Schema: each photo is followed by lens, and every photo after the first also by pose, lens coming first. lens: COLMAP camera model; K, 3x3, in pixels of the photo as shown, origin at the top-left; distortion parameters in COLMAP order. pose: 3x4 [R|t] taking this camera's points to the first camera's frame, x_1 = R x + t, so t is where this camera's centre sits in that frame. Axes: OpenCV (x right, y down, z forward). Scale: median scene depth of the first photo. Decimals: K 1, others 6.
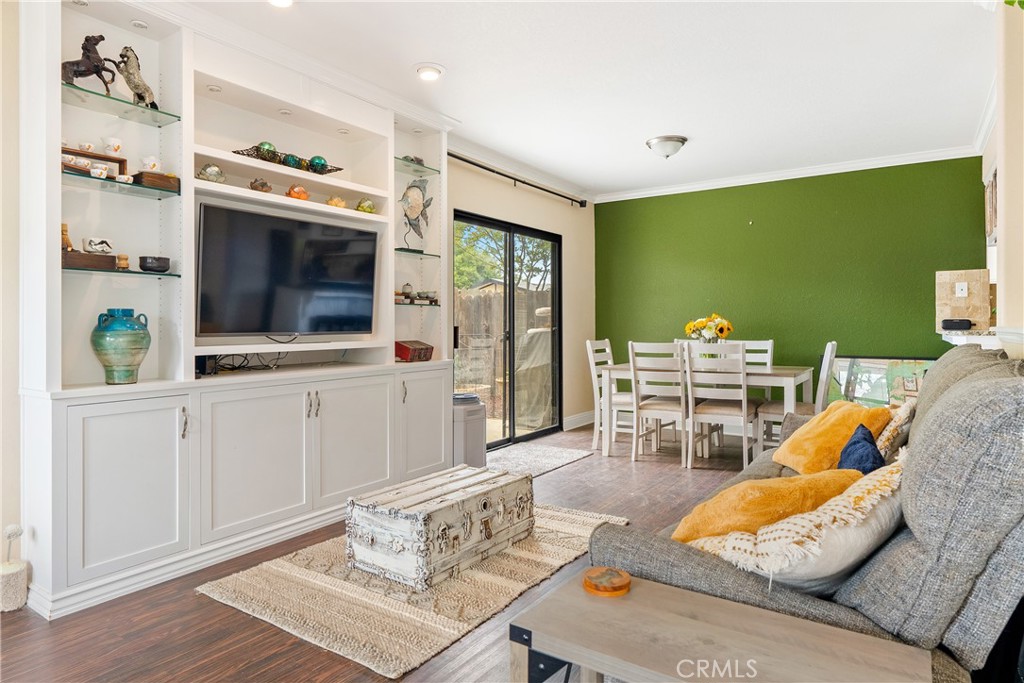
lens RADIAL K [[597.0, 0, 514.4], [0, 597.0, 324.1], [0, 0, 1]] dist [0.000953, 0.000876]
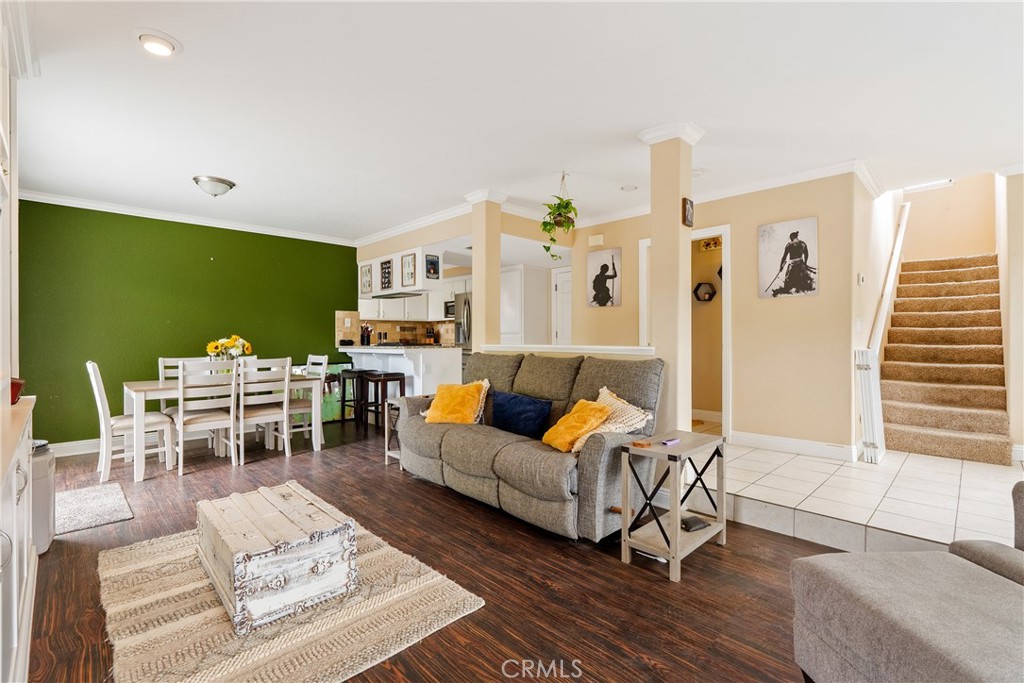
lens RADIAL K [[466.3, 0, 507.1], [0, 466.3, 337.7], [0, 0, 1]] dist [-0.003637, -0.000436]
pose [[0.210259, 0.004103, 0.977637, -0.536455], [0.000684, 0.999990, -0.004344, -0.008379], [-0.977645, 0.001582, 0.210254, 0.310719]]
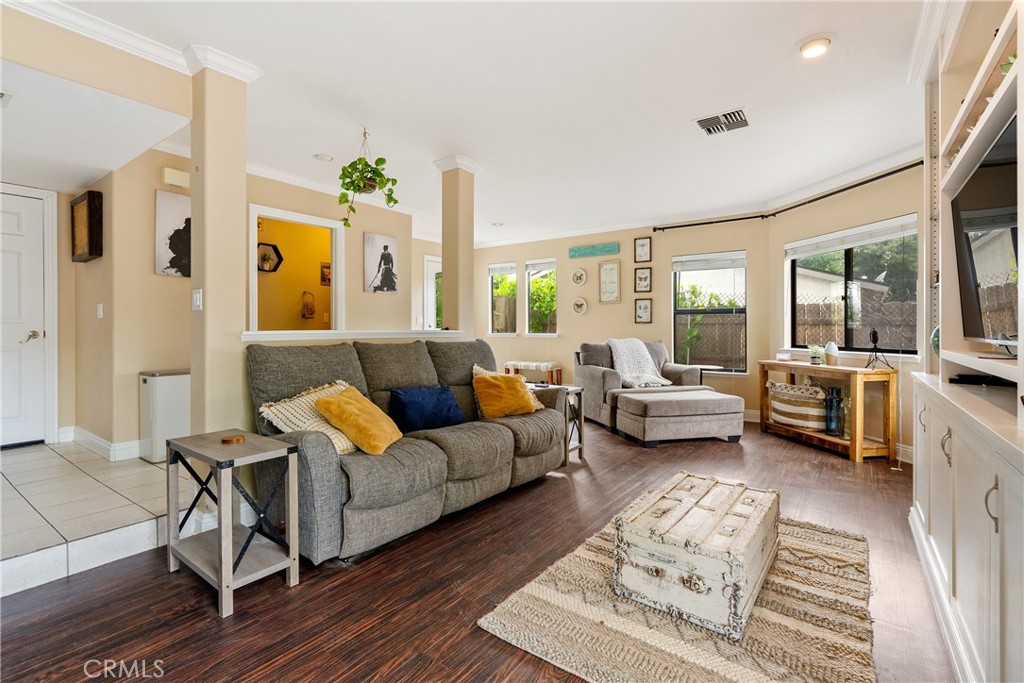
lens RADIAL K [[466.3, 0, 519.1], [0, 466.3, 334.8], [0, 0, 1]] dist [-0.003637, -0.000436]
pose [[-0.999650, 0.003555, 0.026223, 0.099056], [0.003911, 0.999901, 0.013529, -0.000393], [-0.026172, 0.013627, -0.999565, 1.166873]]
